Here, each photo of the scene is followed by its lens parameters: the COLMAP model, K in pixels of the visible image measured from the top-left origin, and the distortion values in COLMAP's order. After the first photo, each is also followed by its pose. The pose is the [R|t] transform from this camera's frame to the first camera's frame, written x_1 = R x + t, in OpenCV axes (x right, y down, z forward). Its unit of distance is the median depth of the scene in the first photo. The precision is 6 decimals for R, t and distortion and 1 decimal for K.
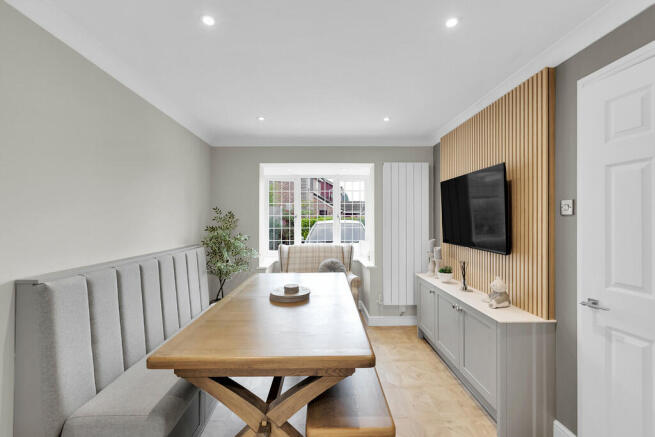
lens RADIAL K [[299.6, 0, 331.3], [0, 299.6, 221.5], [0, 0, 1]] dist [-0.001677, -0.001055]
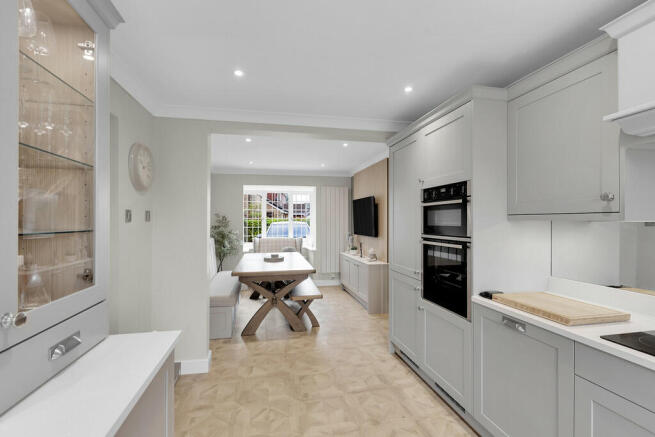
lens RADIAL K [[299.6, 0, 331.3], [0, 299.6, 221.5], [0, 0, 1]] dist [-0.001677, -0.001055]
pose [[0.982693, -0.001498, 0.185238, -0.079688], [0.002206, 0.999991, -0.003616, 0.002157], [-0.185231, 0.003962, 0.982687, -0.644003]]
